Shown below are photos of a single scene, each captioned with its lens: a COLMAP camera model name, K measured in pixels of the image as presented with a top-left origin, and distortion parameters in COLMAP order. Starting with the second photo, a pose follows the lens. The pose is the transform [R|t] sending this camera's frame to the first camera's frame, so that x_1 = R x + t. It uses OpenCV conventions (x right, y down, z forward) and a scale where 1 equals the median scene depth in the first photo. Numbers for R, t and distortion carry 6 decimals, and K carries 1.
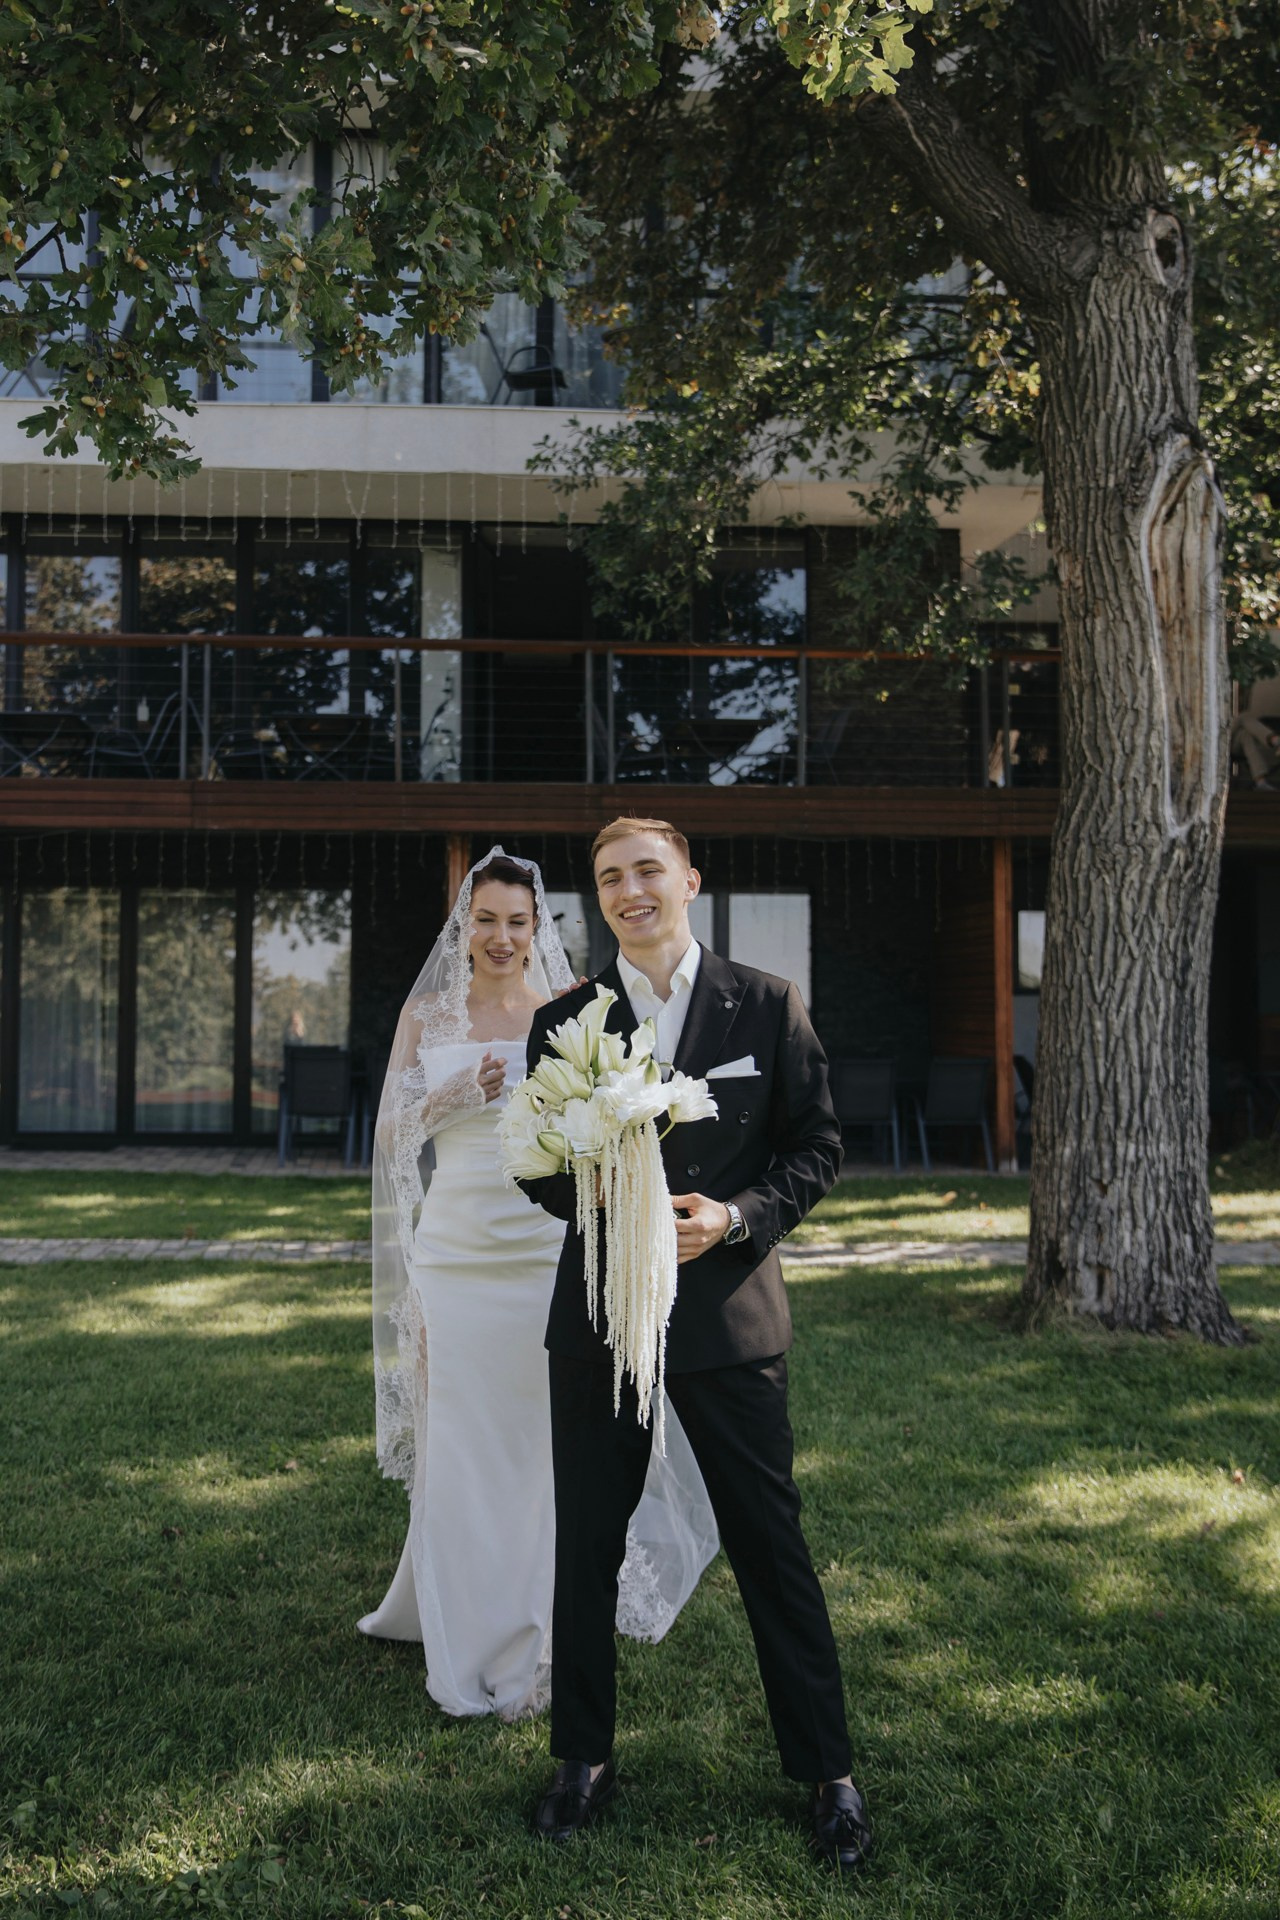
lens RADIAL K [[2030.3, 0, 521.8], [0, 2030.3, 876.9], [0, 0, 1]] dist [-0.001336, -0.002641]
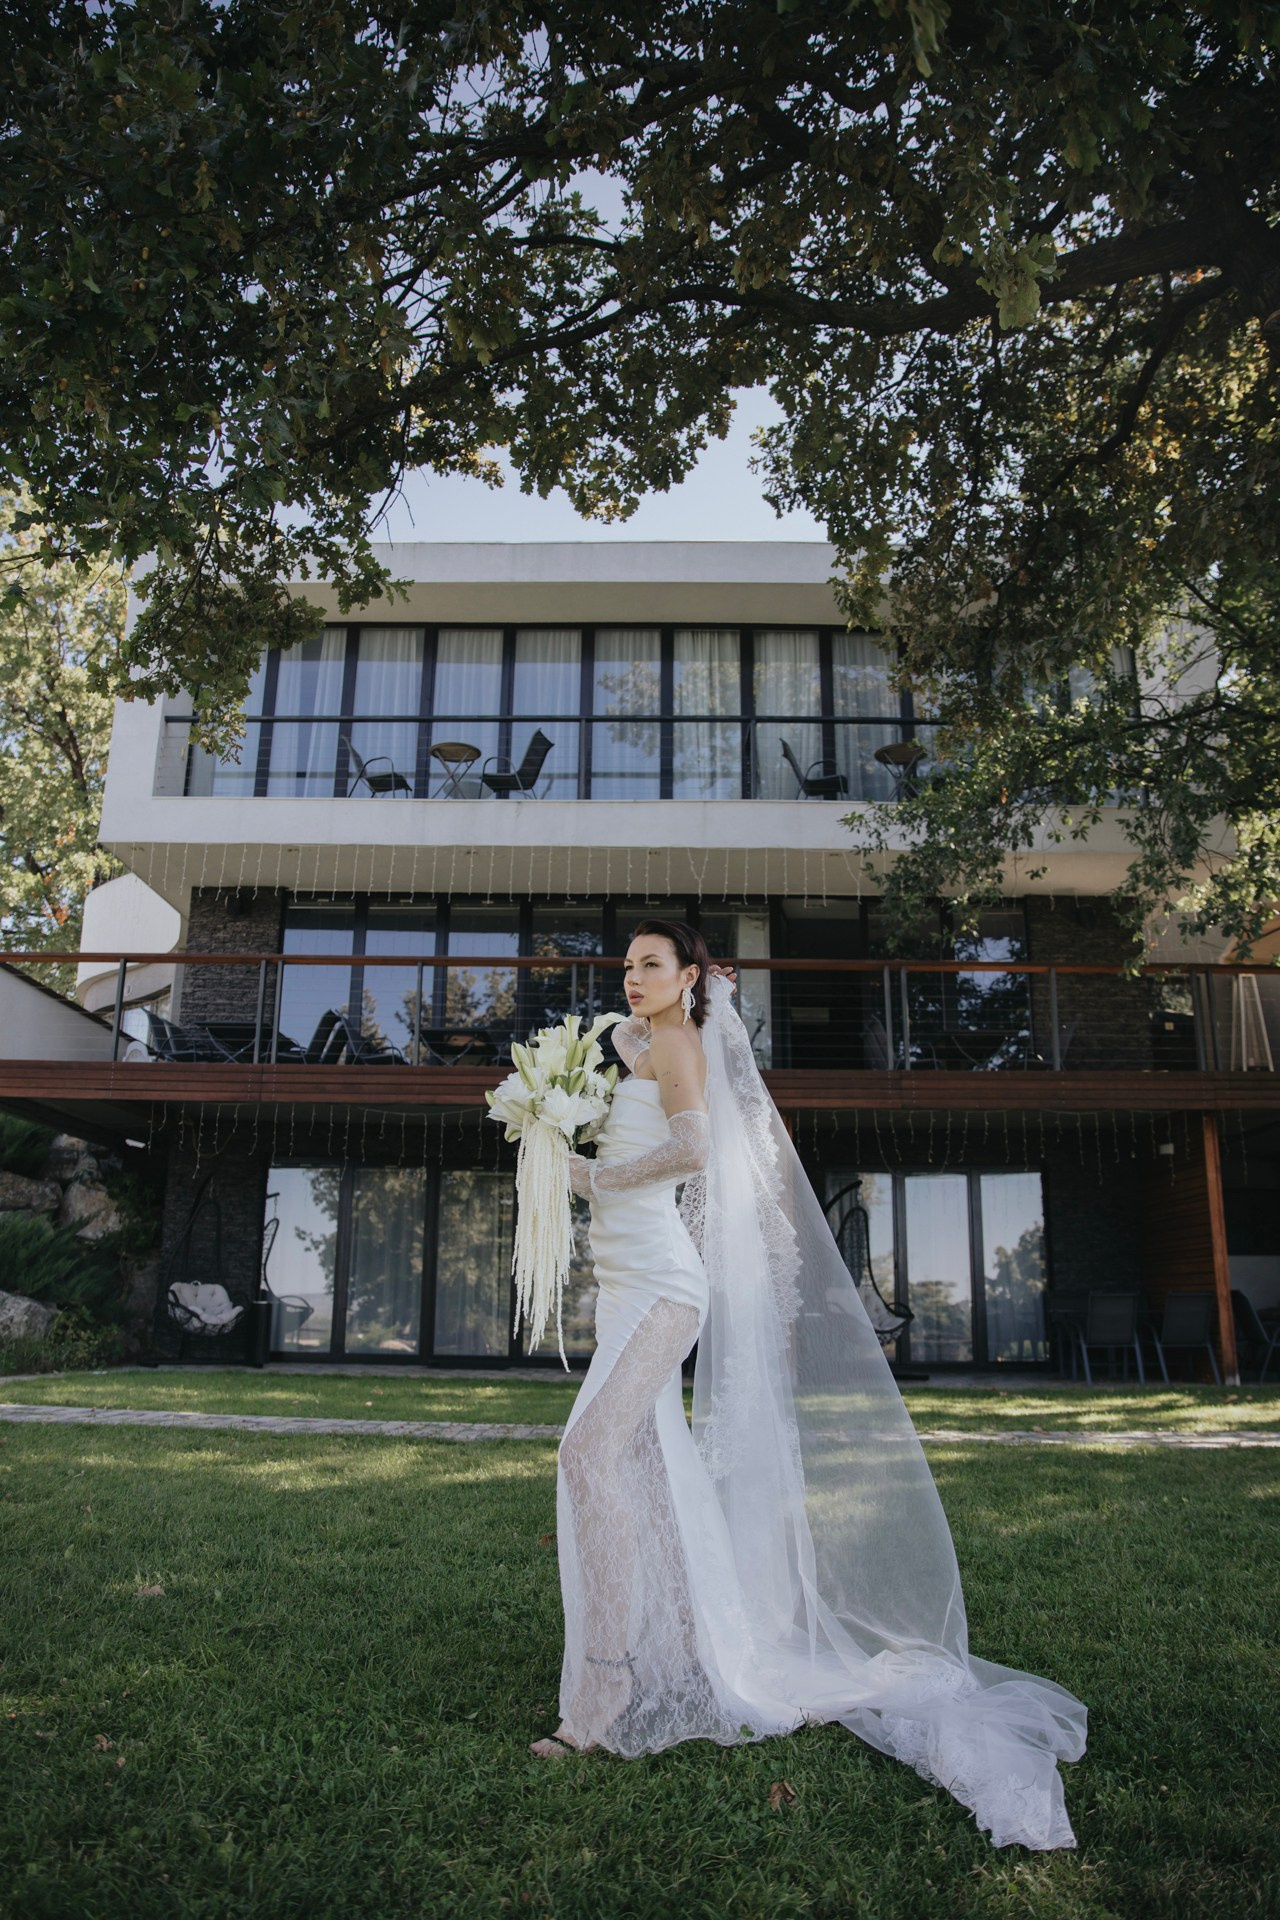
lens RADIAL K [[1301.5, 0, 644.9], [0, 1301.5, 988.5], [0, 0, 1]] dist [-0.103182, 0.062354]
pose [[0.997581, -0.012097, -0.068452, -0.120970], [-0.000414, 0.983691, -0.179867, 0.092659], [0.069511, 0.179460, 0.981306, 0.362041]]
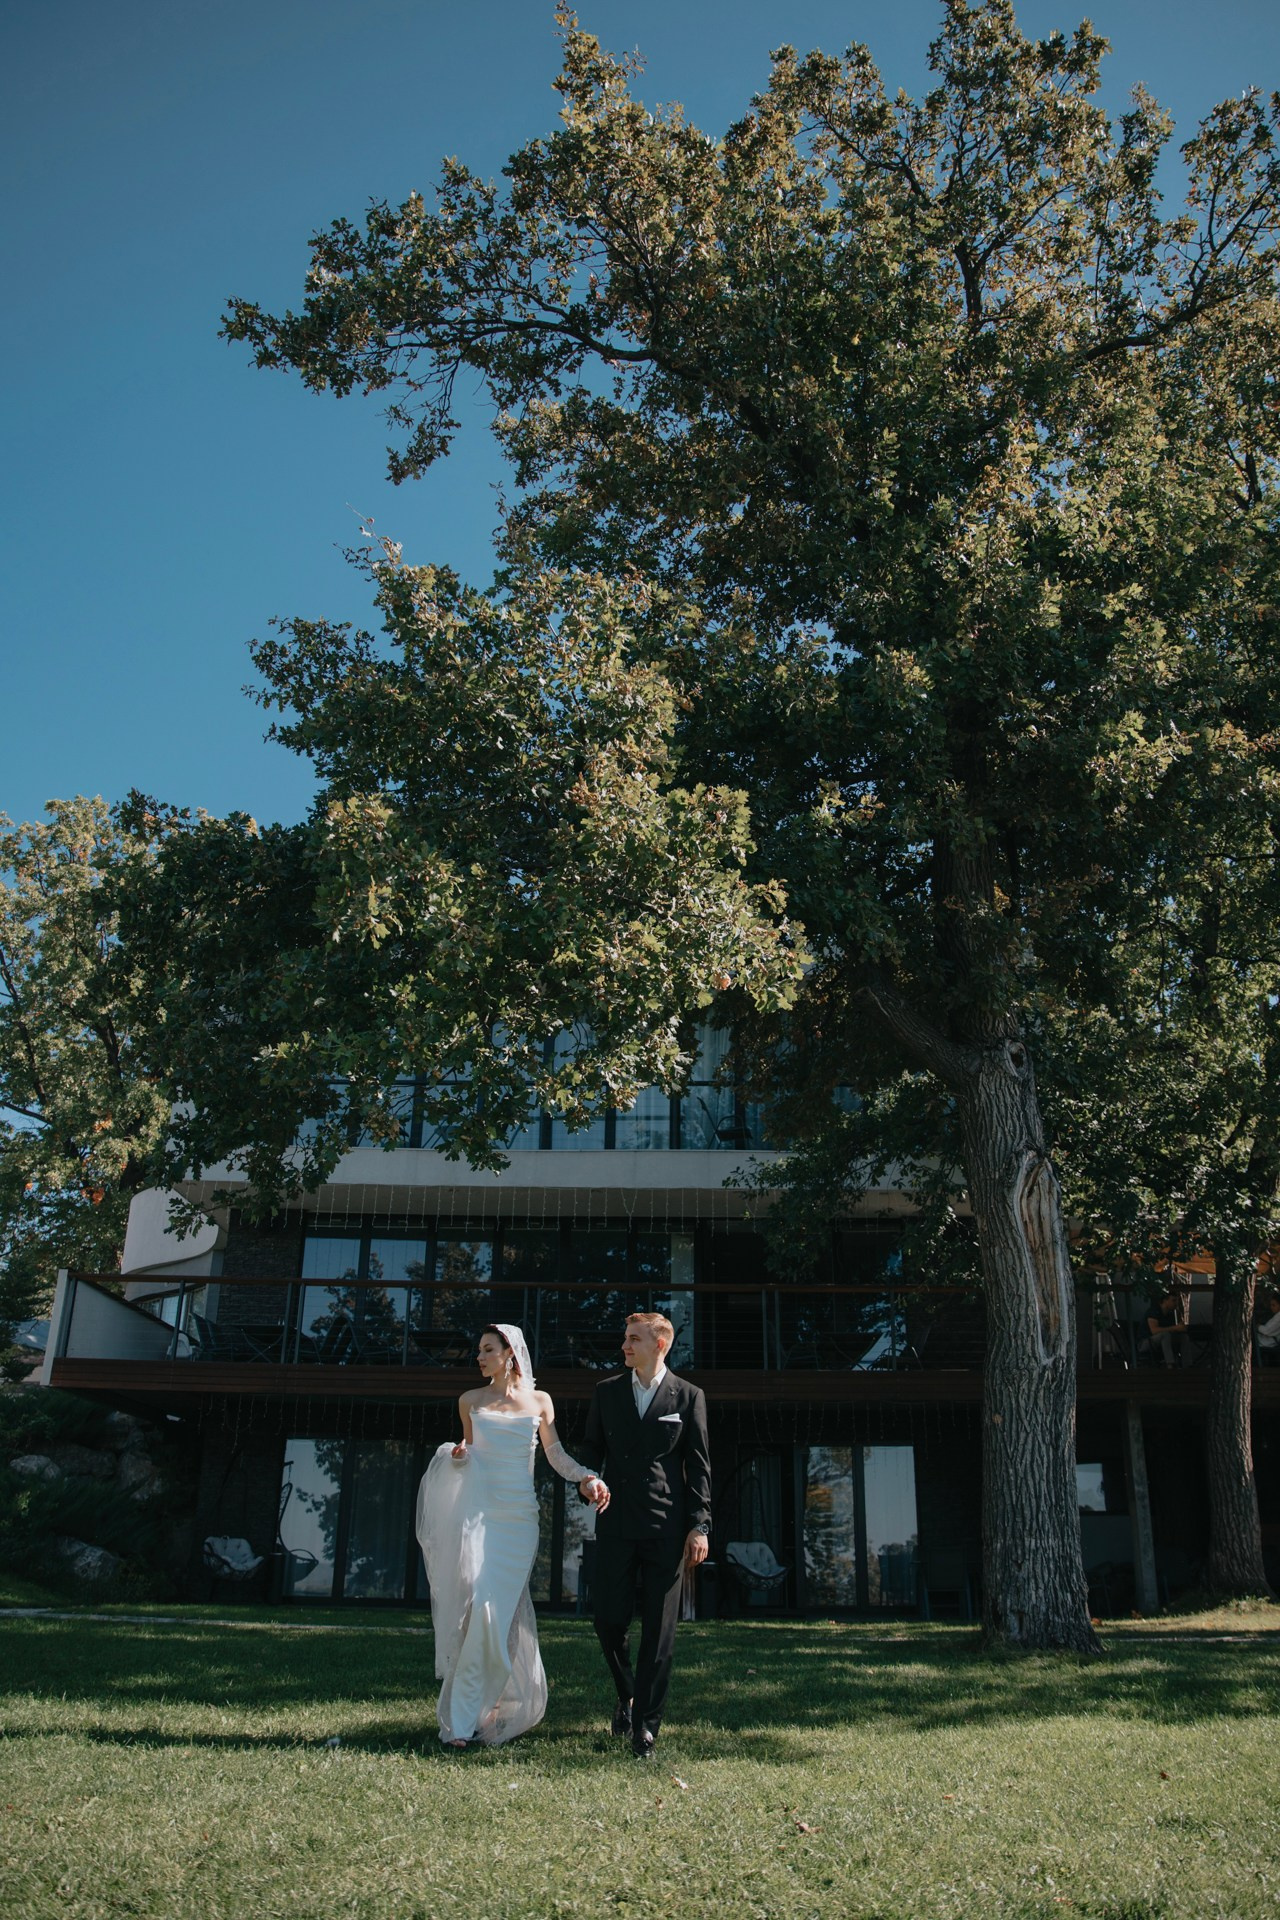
lens RADIAL K [[1380.1, 0, 668.5], [0, 1380.1, 996.3], [0, 0, 1]] dist [-0.100799, 0.058786]
pose [[0.997263, -0.025660, -0.069343, 0.075068], [0.000772, 0.941410, -0.337264, 0.081799], [0.073934, 0.336287, 0.938853, -0.294014]]
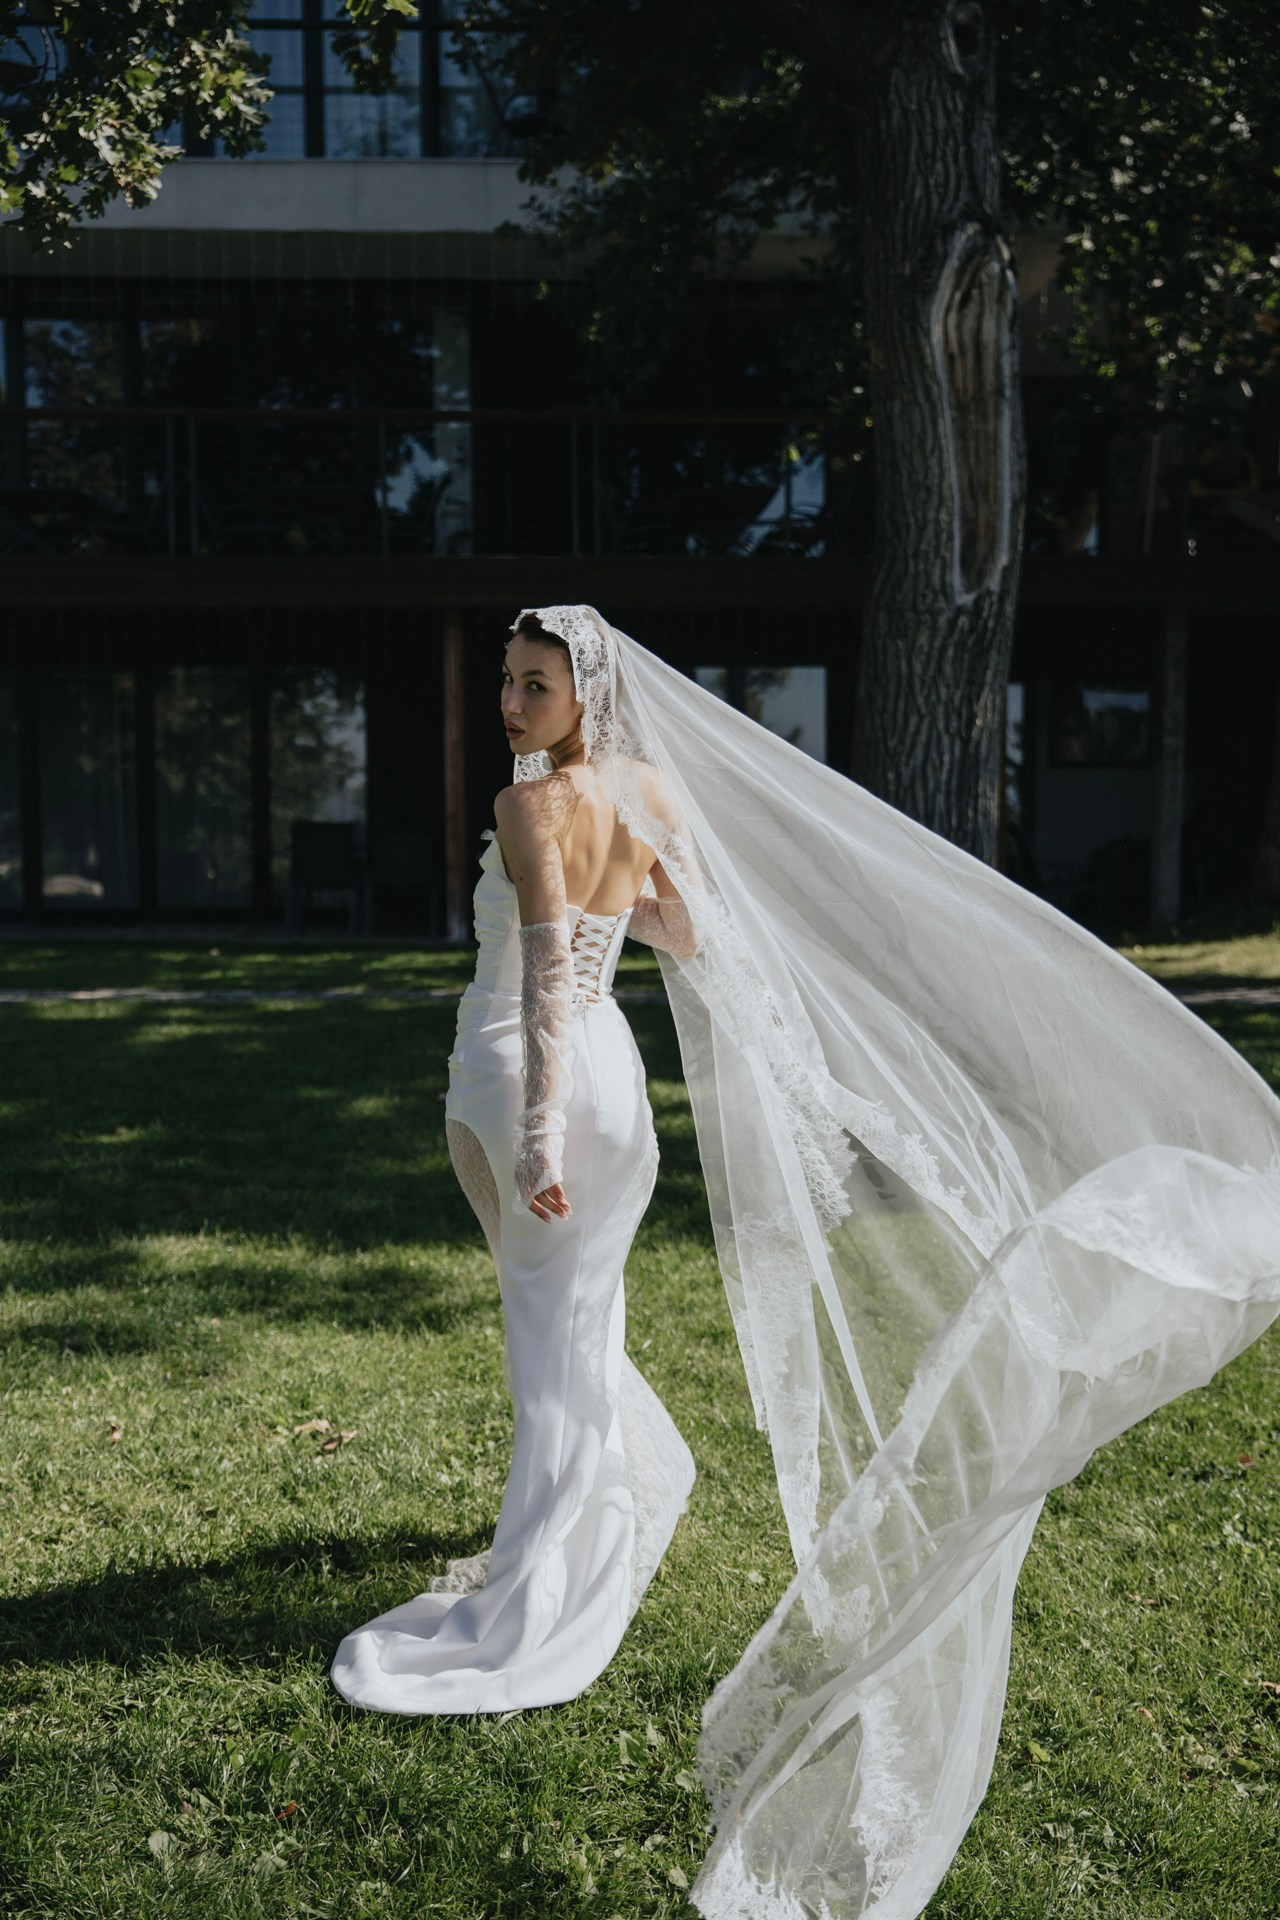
lens RADIAL K [[2226.4, 0, 632.6], [0, 2226.4, 1031.3], [0, 0, 1]] dist [-0.001818, 0.056547]
pose [[0.999500, -0.006174, -0.031008, 0.178513], [0.011271, 0.985888, 0.167026, 0.004887], [0.029539, -0.167292, 0.985465, -0.238212]]
